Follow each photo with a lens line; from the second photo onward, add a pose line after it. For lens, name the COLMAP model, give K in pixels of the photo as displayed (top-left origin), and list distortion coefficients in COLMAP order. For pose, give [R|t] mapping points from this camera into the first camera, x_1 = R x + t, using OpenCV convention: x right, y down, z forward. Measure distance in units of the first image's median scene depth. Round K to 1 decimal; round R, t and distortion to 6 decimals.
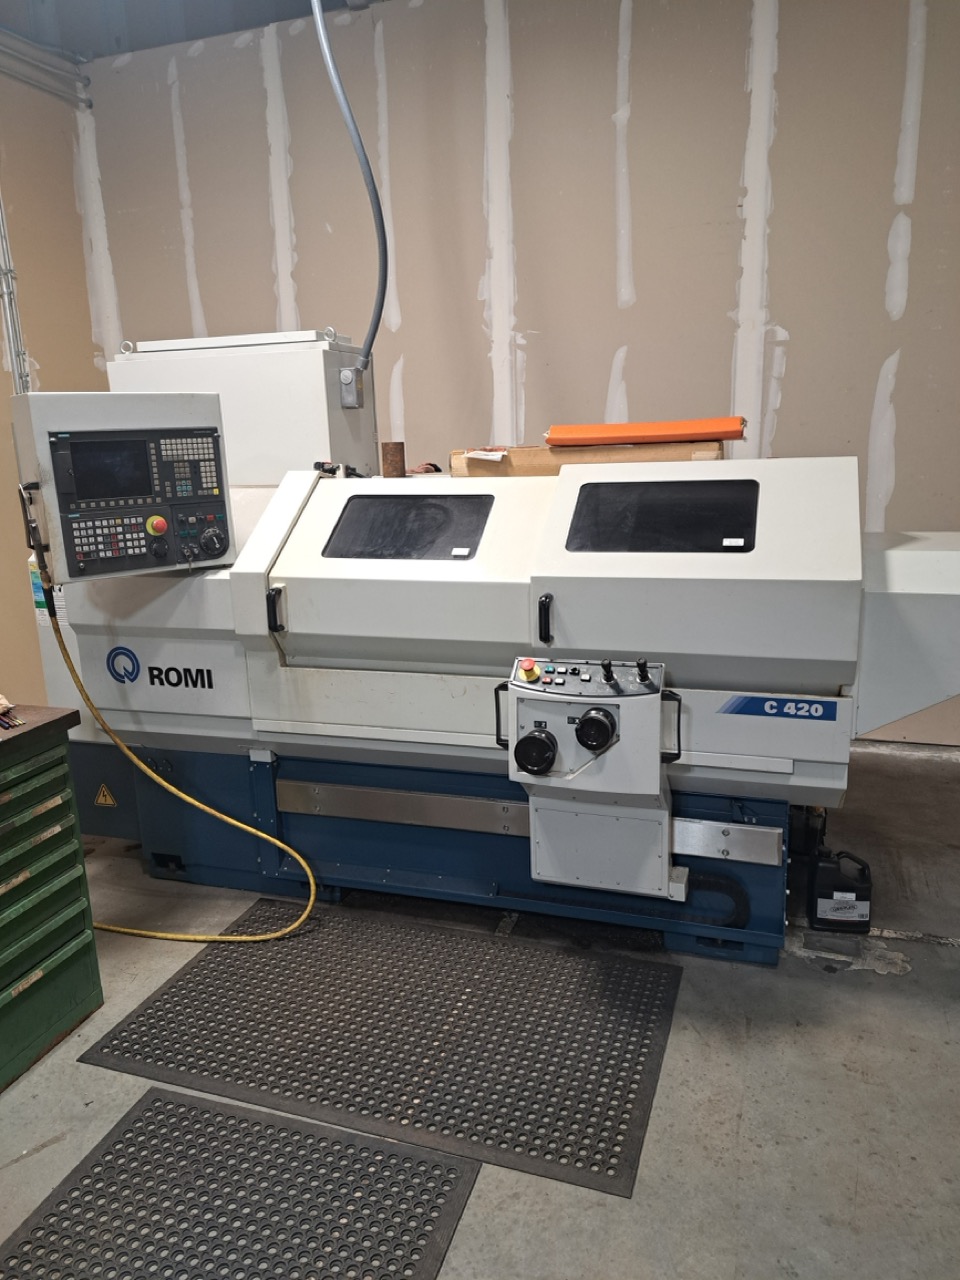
lens RADIAL K [[916.8, 0, 471.1], [0, 916.8, 638.5], [0, 0, 1]] dist [0.044876, -0.016513]
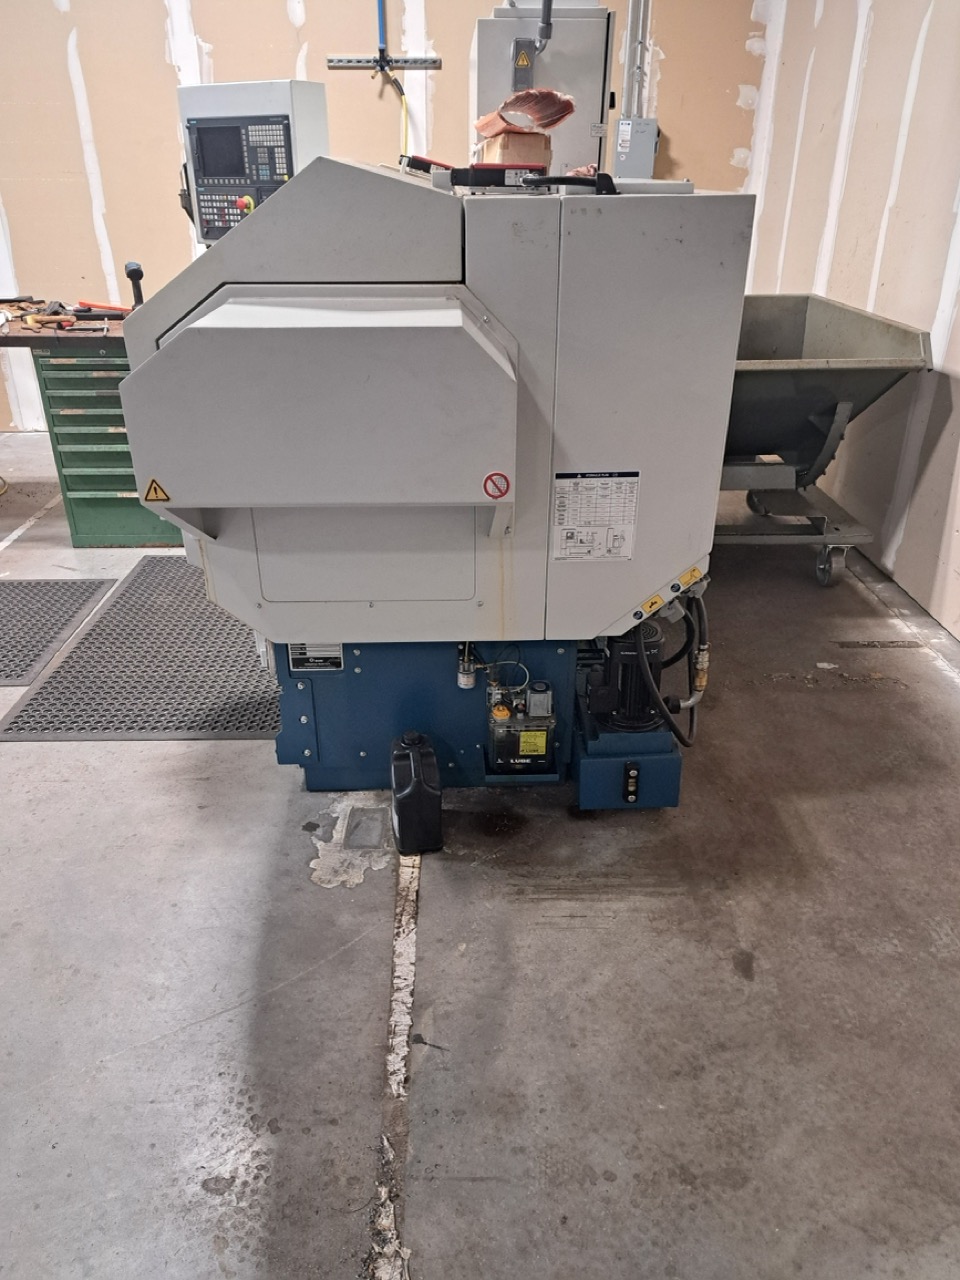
lens RADIAL K [[916.8, 0, 476.9], [0, 916.8, 647.5], [0, 0, 1]] dist [0.044876, -0.016513]
pose [[0.343889, 0.457876, -0.819811, 1.126430], [-0.218034, 0.888133, 0.404576, -0.174713], [0.913346, 0.039618, 0.405252, 0.844428]]
